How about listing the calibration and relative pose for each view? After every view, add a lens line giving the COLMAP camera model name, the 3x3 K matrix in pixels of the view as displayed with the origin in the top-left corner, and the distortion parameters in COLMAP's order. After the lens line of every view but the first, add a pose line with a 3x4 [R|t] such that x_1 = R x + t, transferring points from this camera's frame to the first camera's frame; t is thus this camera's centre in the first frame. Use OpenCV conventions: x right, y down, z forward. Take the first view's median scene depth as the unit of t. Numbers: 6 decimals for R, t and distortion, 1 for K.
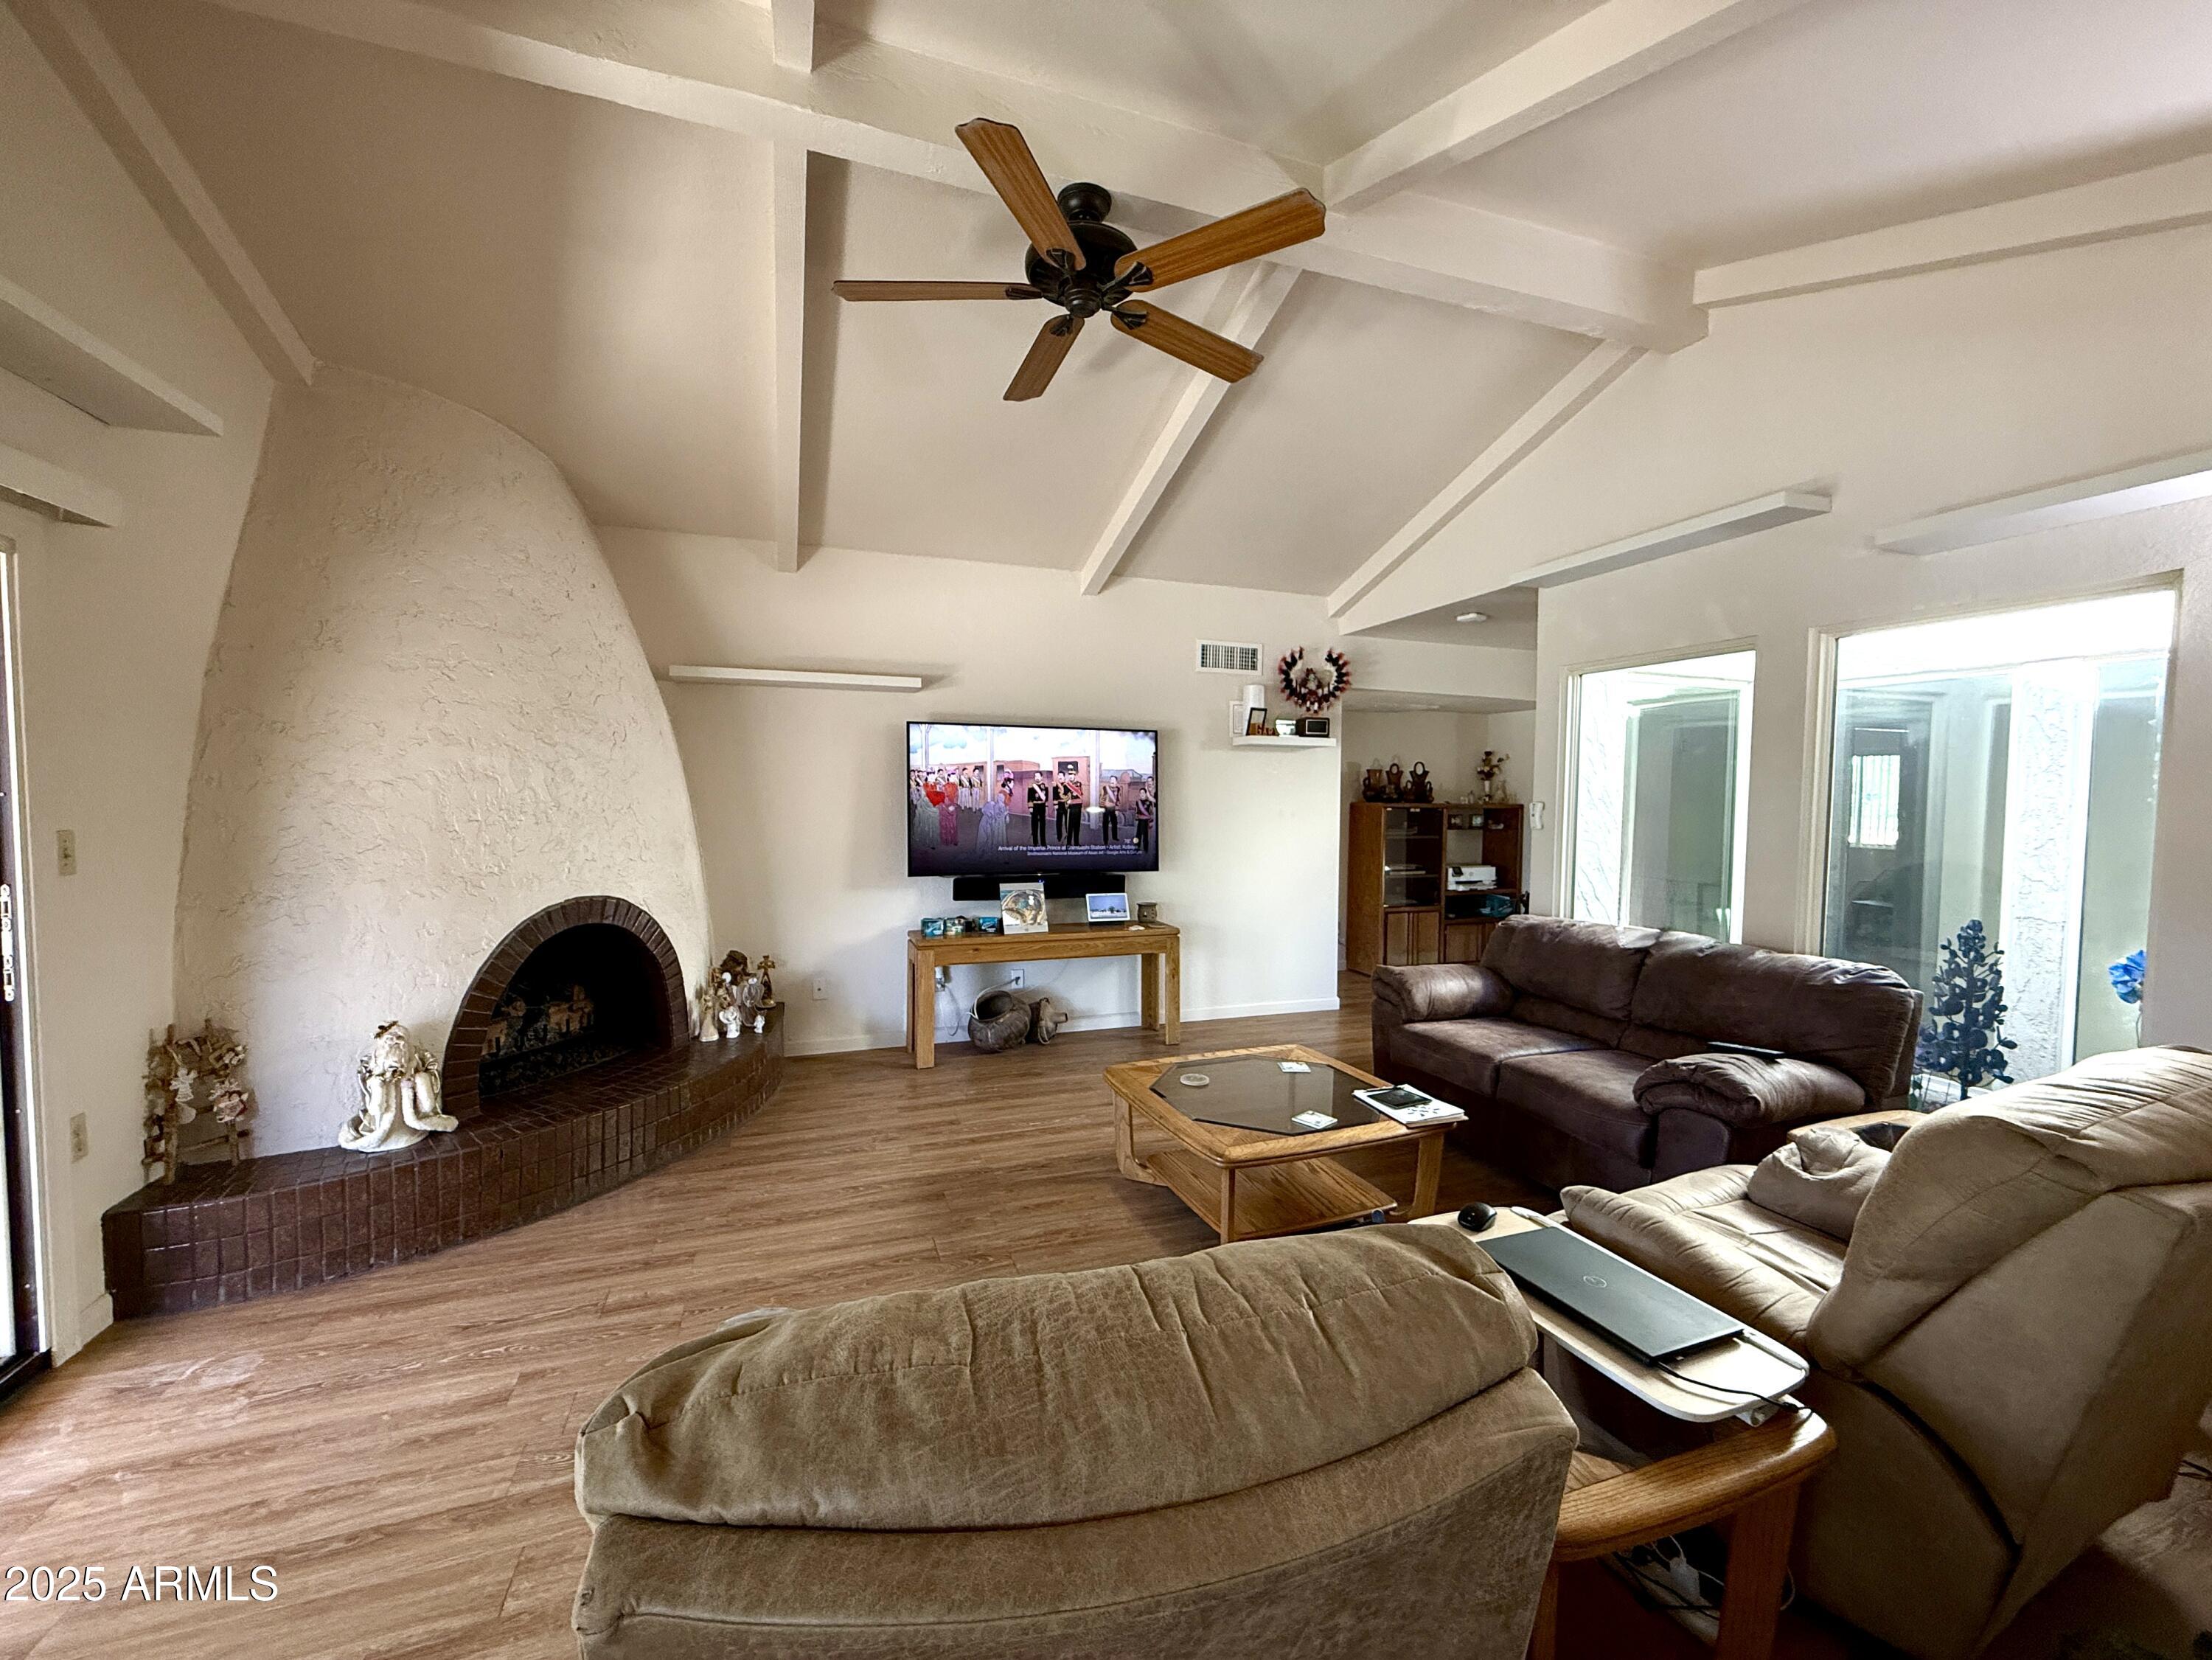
lens RADIAL K [[893.8, 0, 1103.1], [0, 893.8, 836.1], [0, 0, 1]] dist [0.000628, 0.000027]
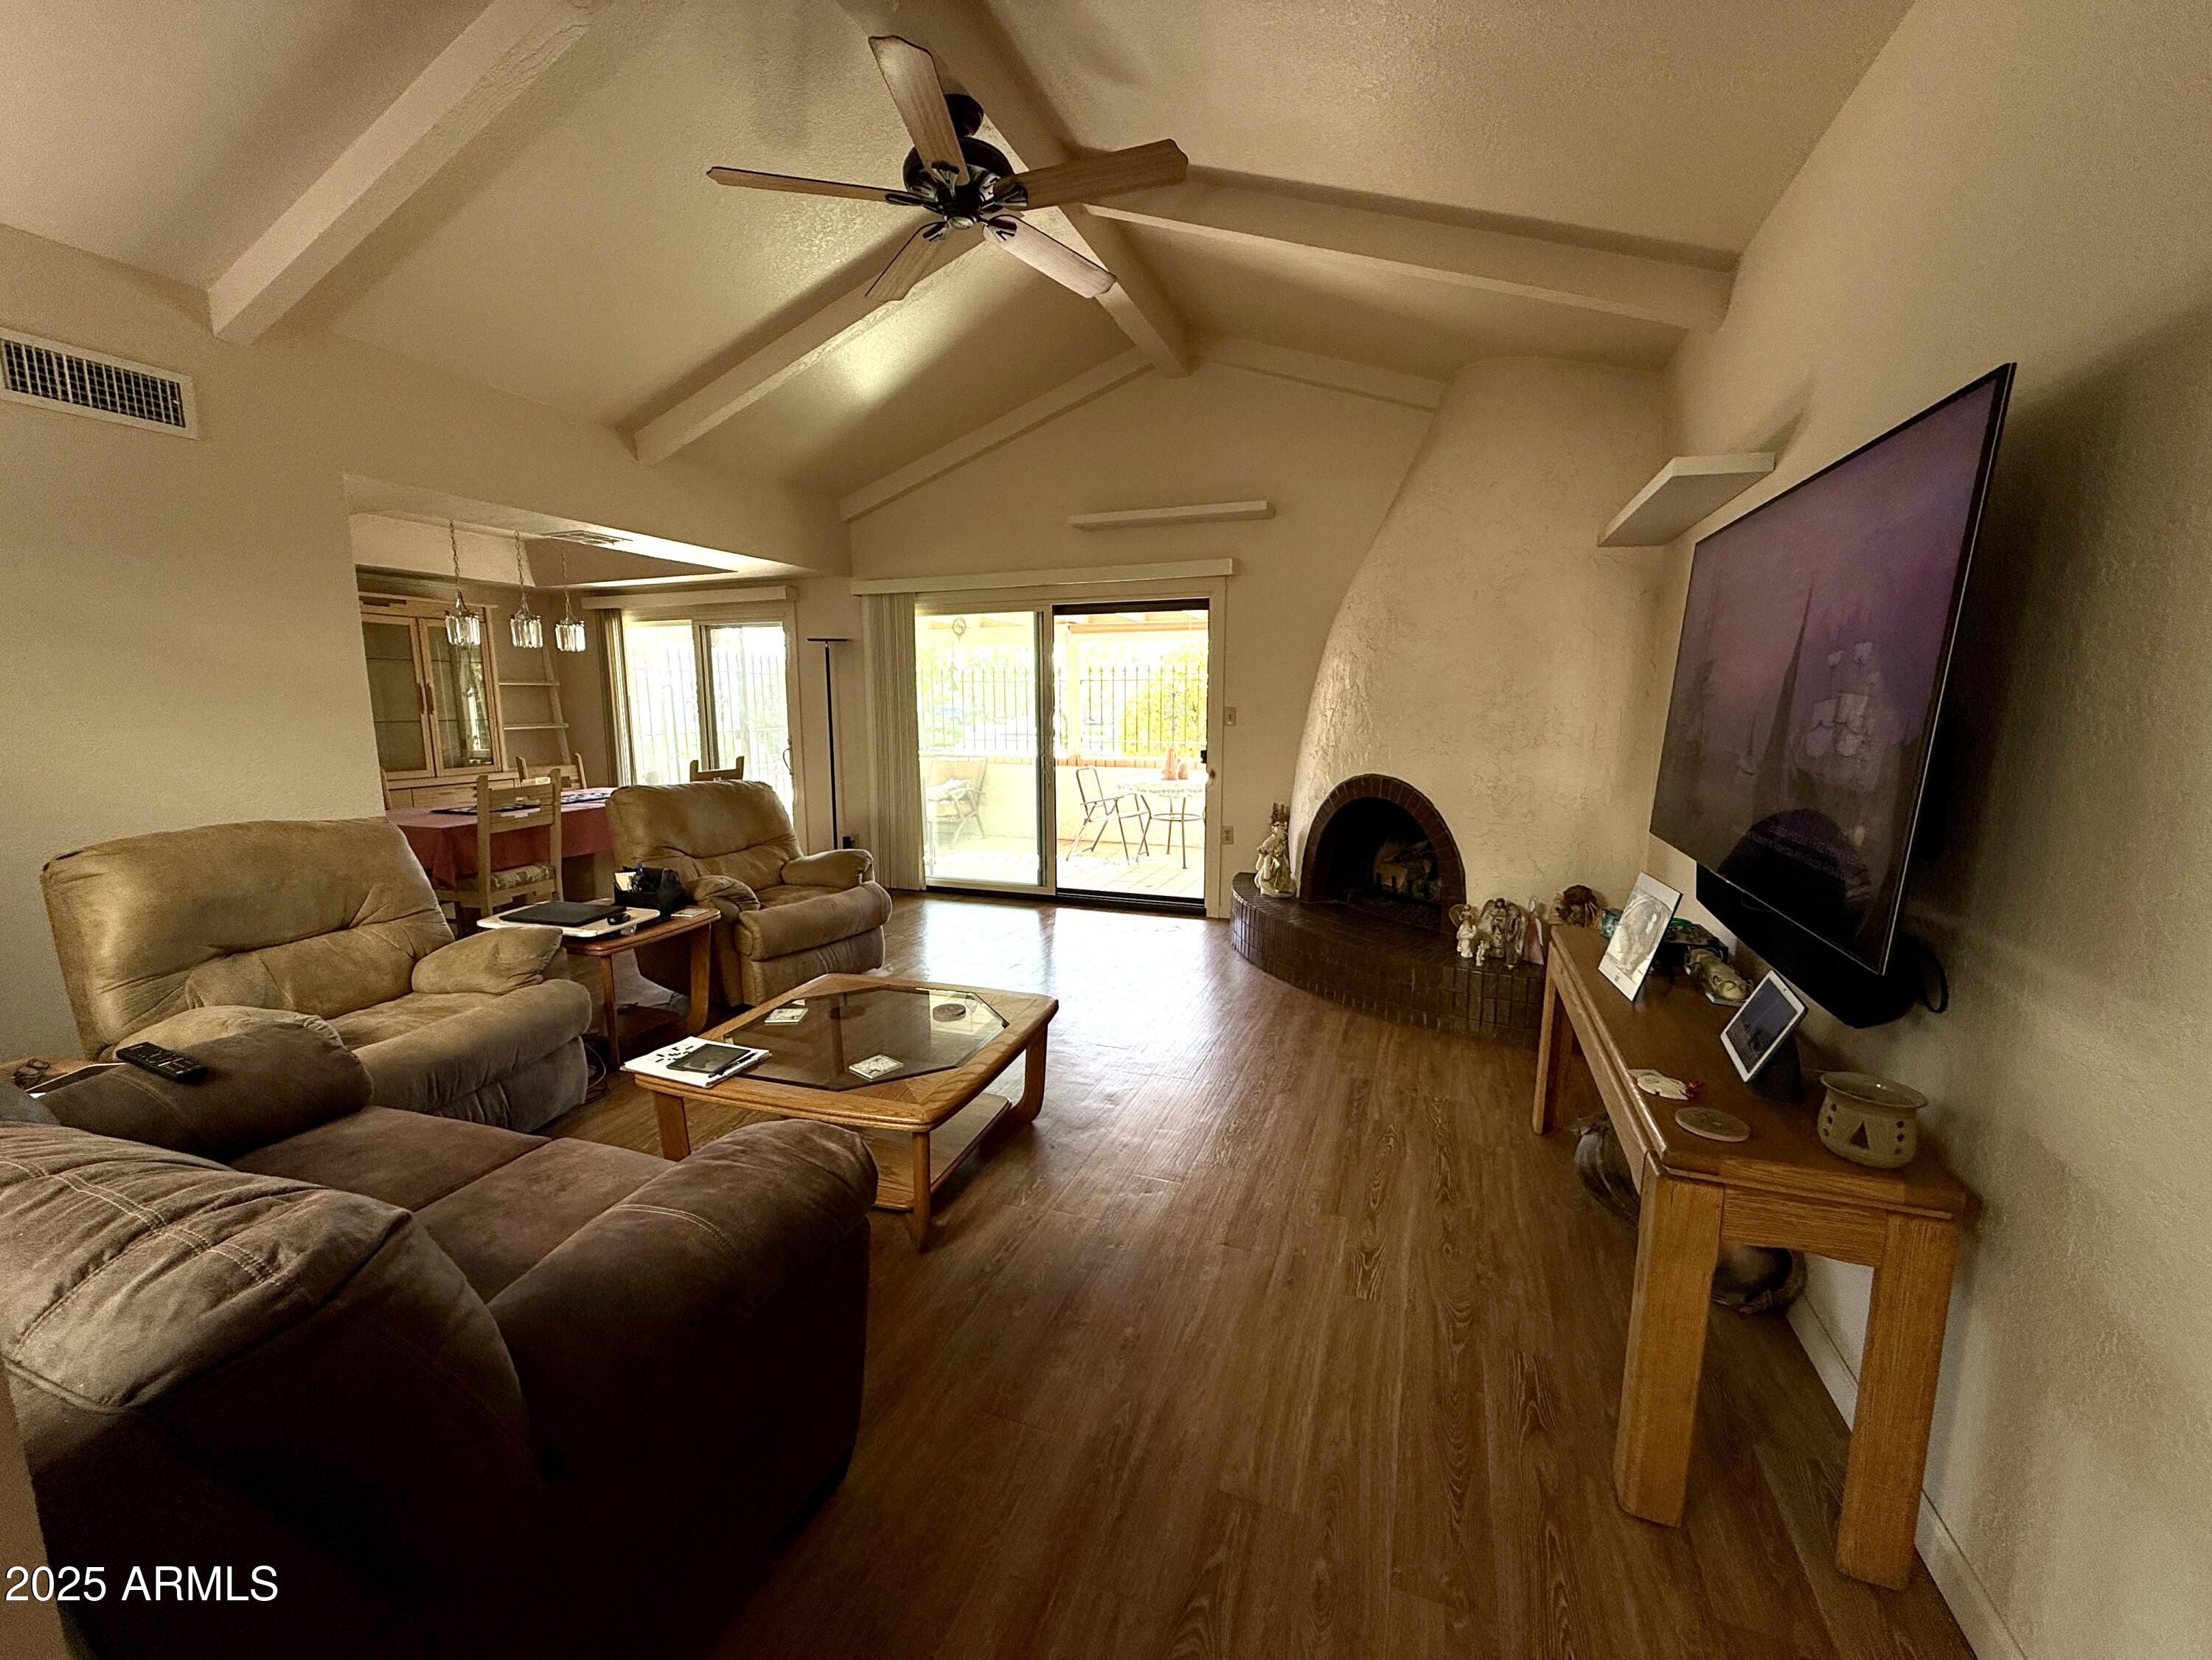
lens RADIAL K [[893.8, 0, 1107.9], [0, 893.8, 831.6], [0, 0, 1]] dist [0.000628, 0.000027]
pose [[-0.645545, 0.103527, -0.756673, 0.560290], [-0.045456, 0.983805, 0.173382, -0.048598], [0.762369, 0.146321, -0.630384, 1.426799]]
